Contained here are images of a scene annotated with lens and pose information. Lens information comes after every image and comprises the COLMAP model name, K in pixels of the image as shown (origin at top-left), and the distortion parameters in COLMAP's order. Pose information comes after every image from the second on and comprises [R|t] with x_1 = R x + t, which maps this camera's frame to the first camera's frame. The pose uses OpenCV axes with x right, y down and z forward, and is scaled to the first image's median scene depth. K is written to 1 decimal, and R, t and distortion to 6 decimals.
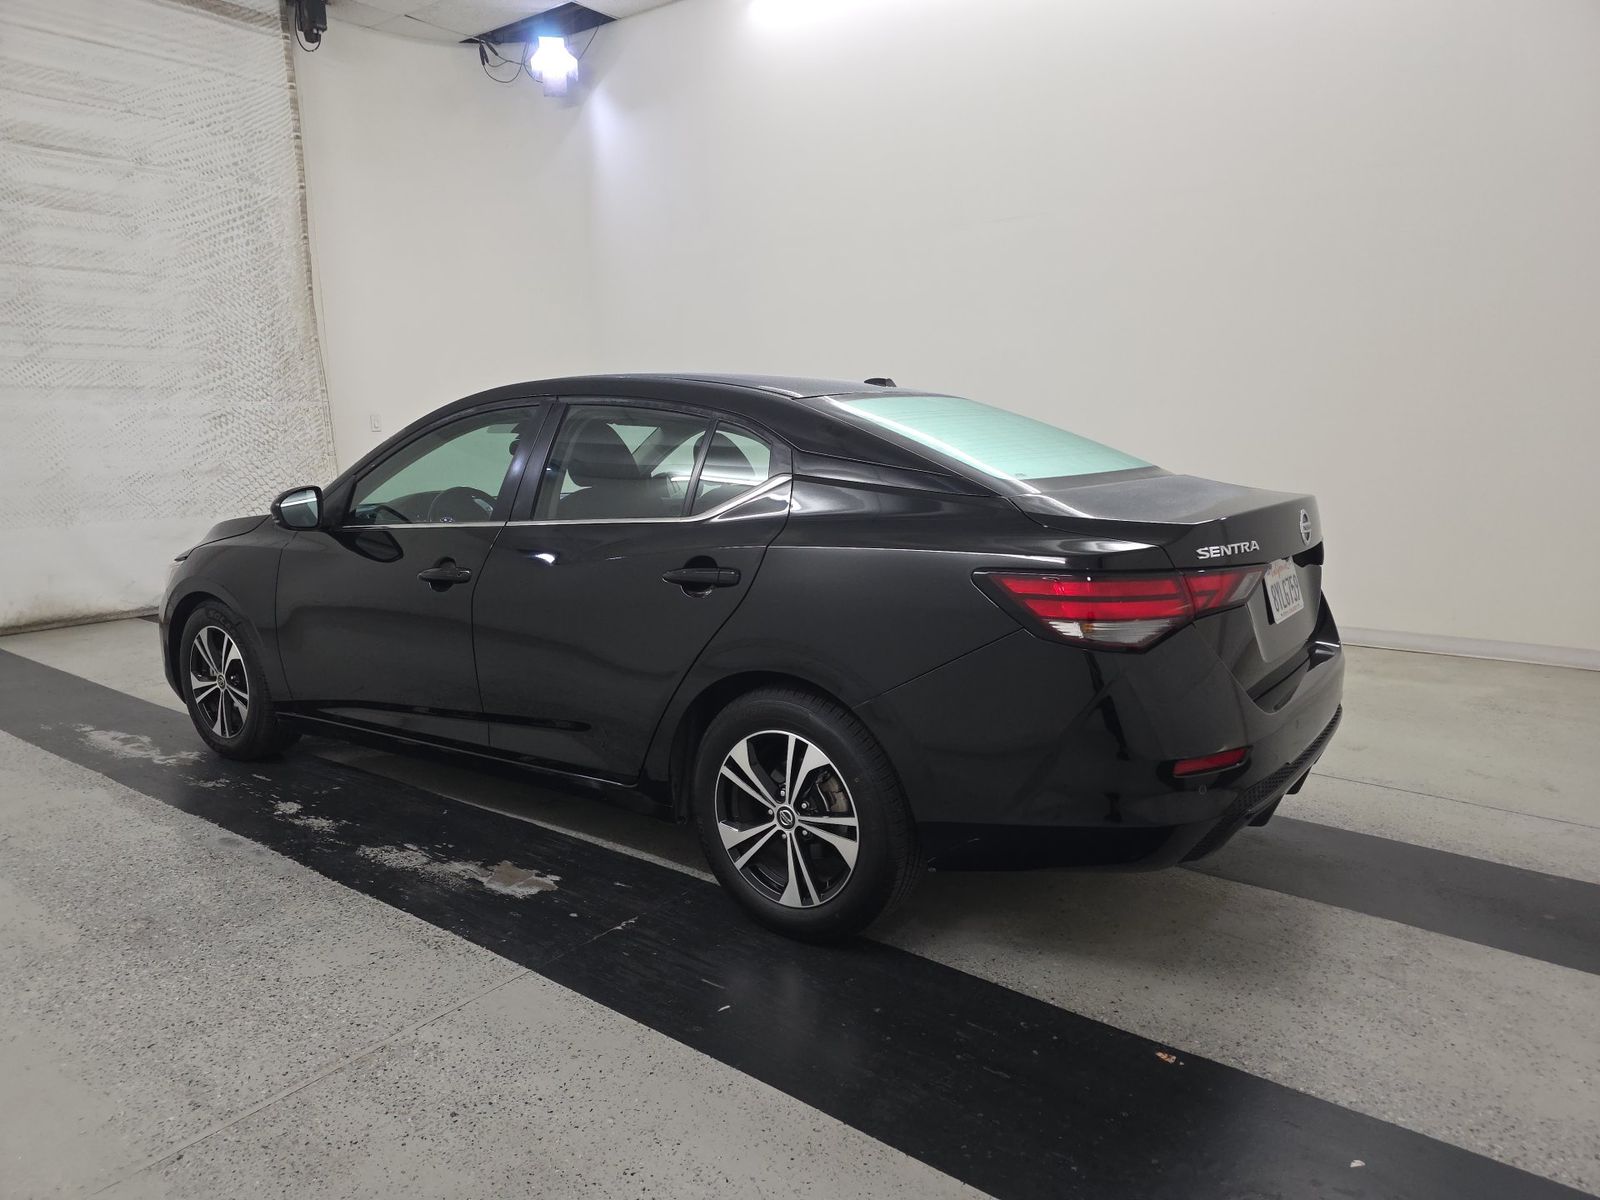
lens RADIAL K [[1074.1, 0, 797.5], [0, 1074.1, 604.2], [0, 0, 1]] dist [0.031487, -0.023658]
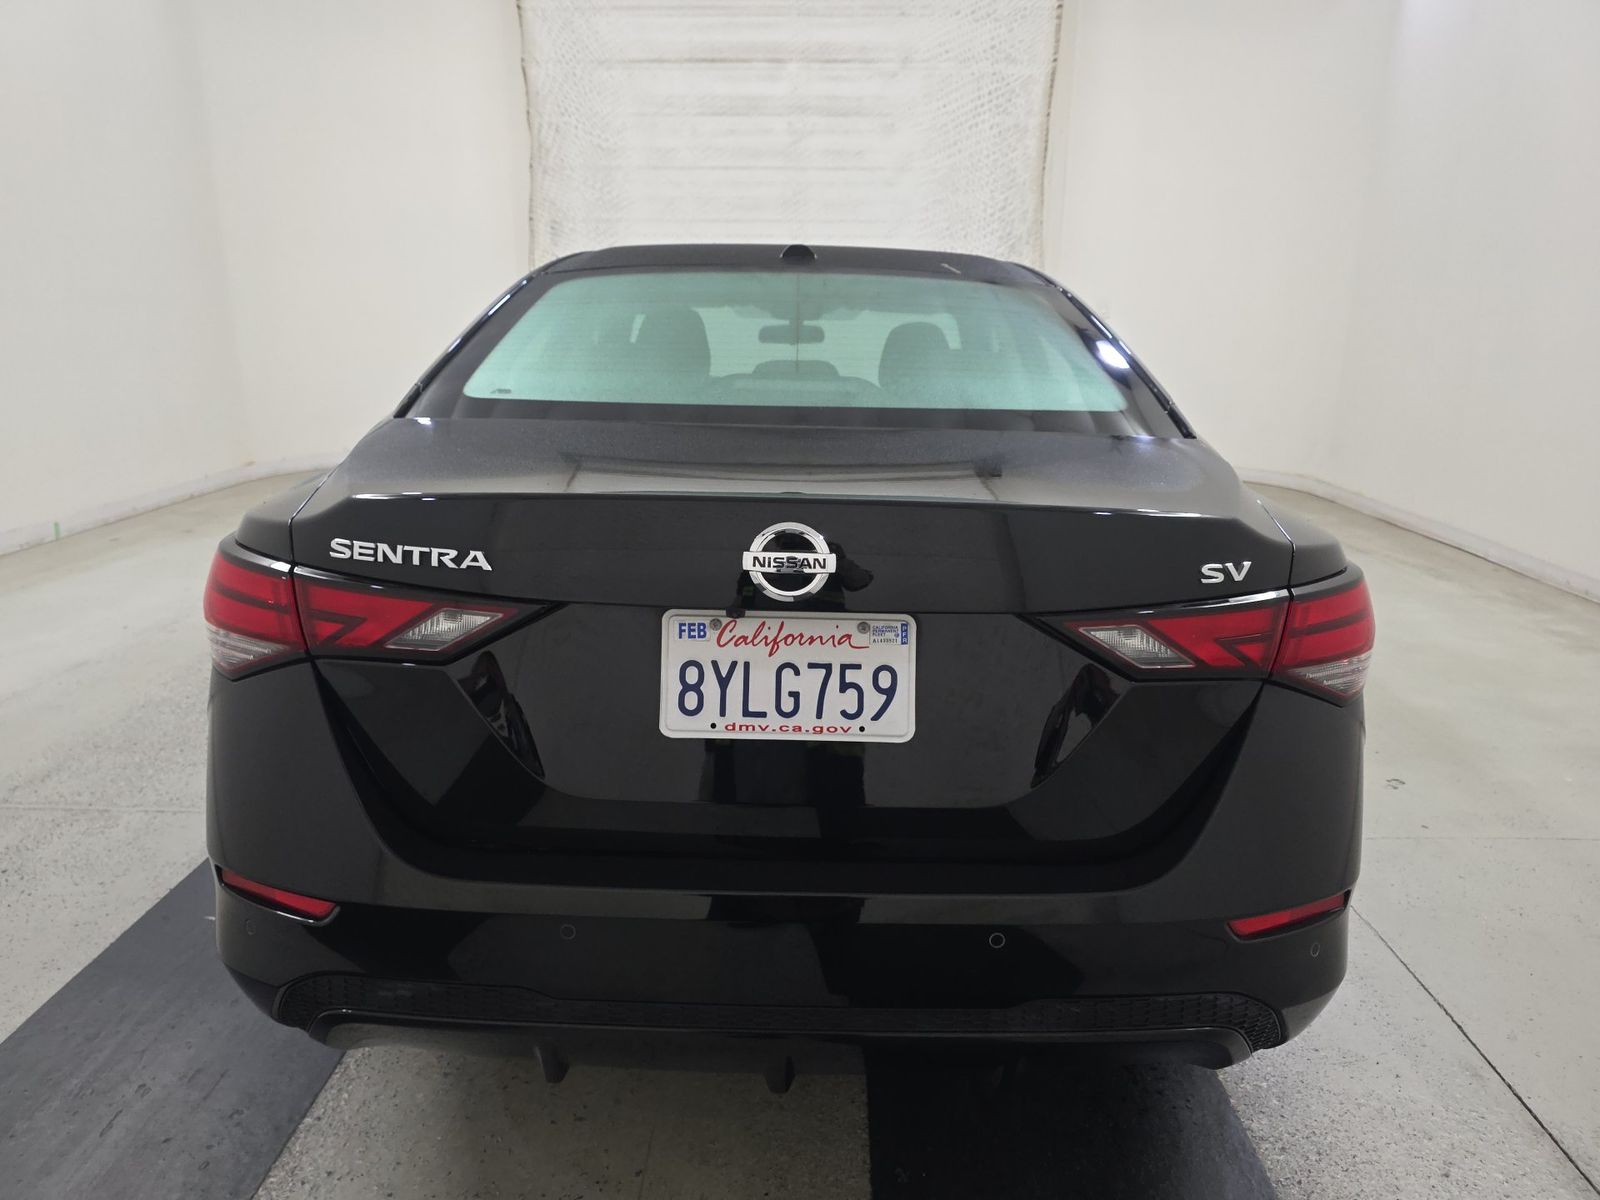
lens RADIAL K [[1074.1, 0, 797.8], [0, 1074.1, 591.5], [0, 0, 1]] dist [0.031487, -0.023658]
pose [[0.577674, 0.225592, -0.784475, 0.291447], [-0.156935, 0.973817, 0.164477, -0.047069], [0.801040, 0.028097, 0.597951, 0.262646]]
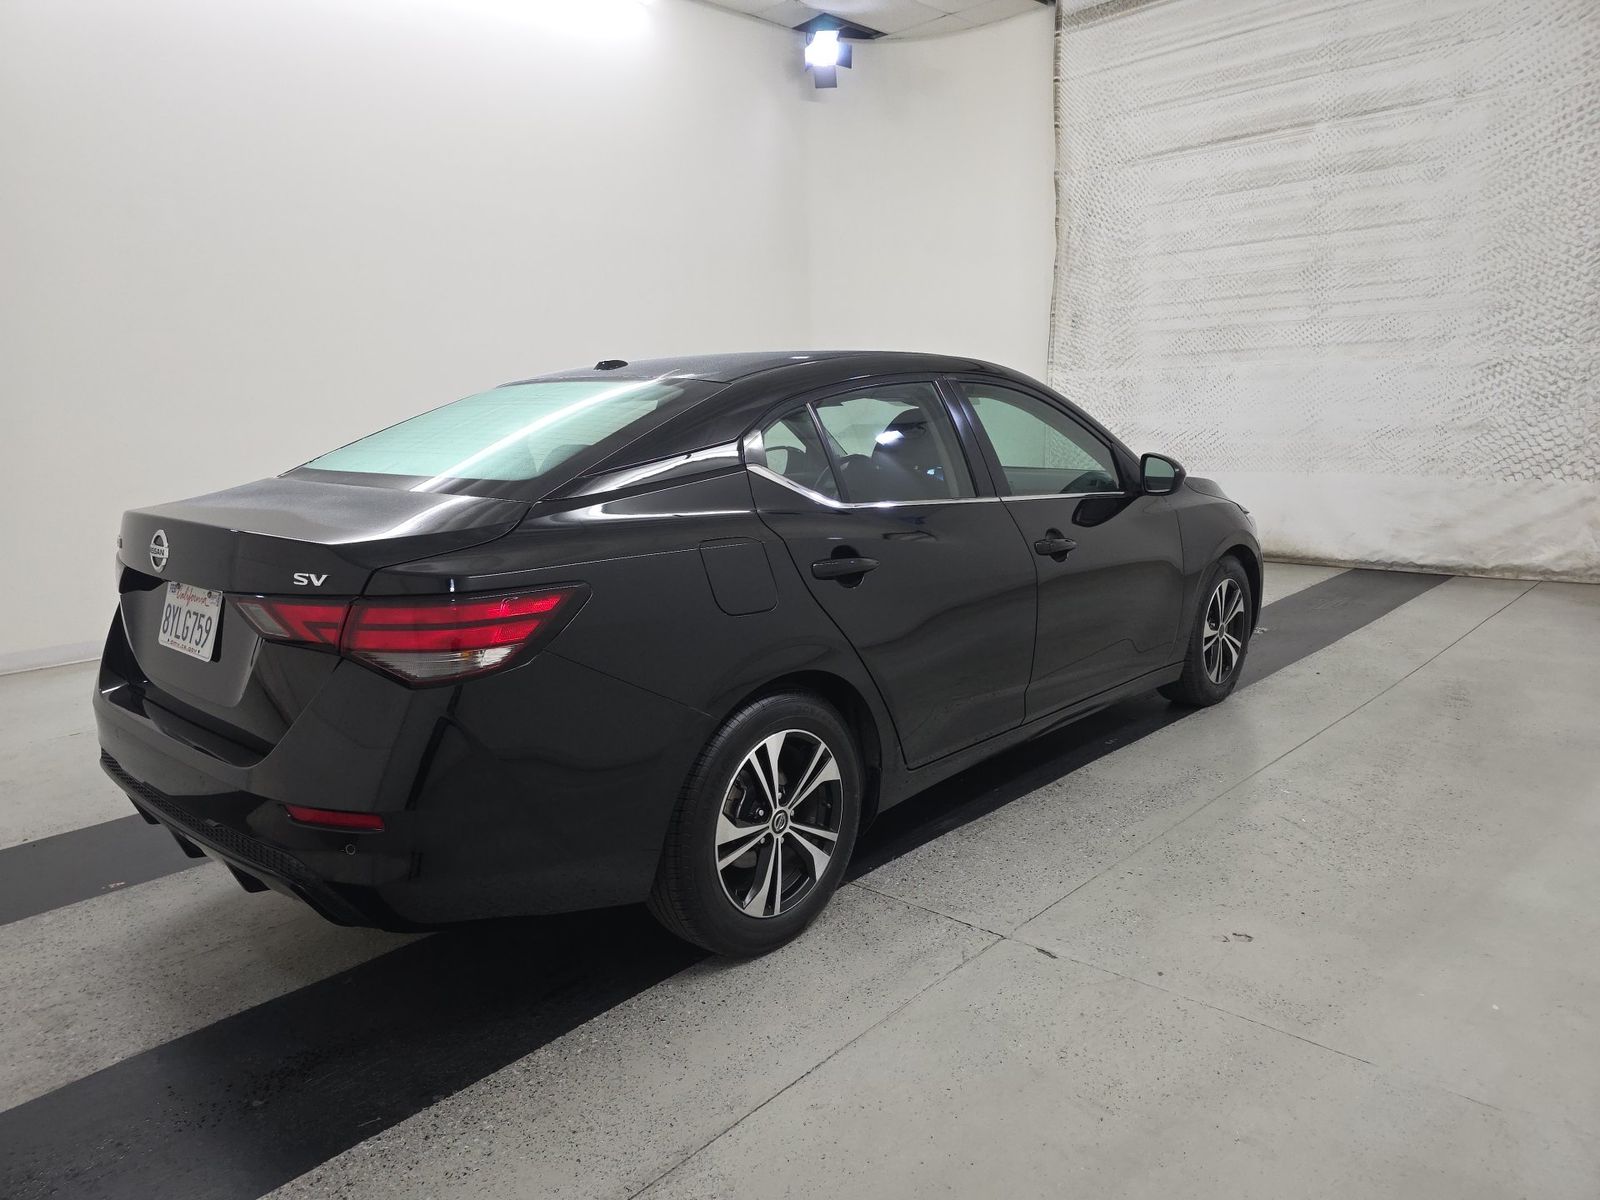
lens RADIAL K [[1074.1, 0, 785.2], [0, 1074.1, 599.6], [0, 0, 1]] dist [0.031487, -0.023658]
pose [[-0.115738, 0.194910, -0.973969, 0.435891], [-0.135657, 0.968268, 0.209890, -0.097217], [0.983972, 0.156418, -0.085625, 0.544267]]
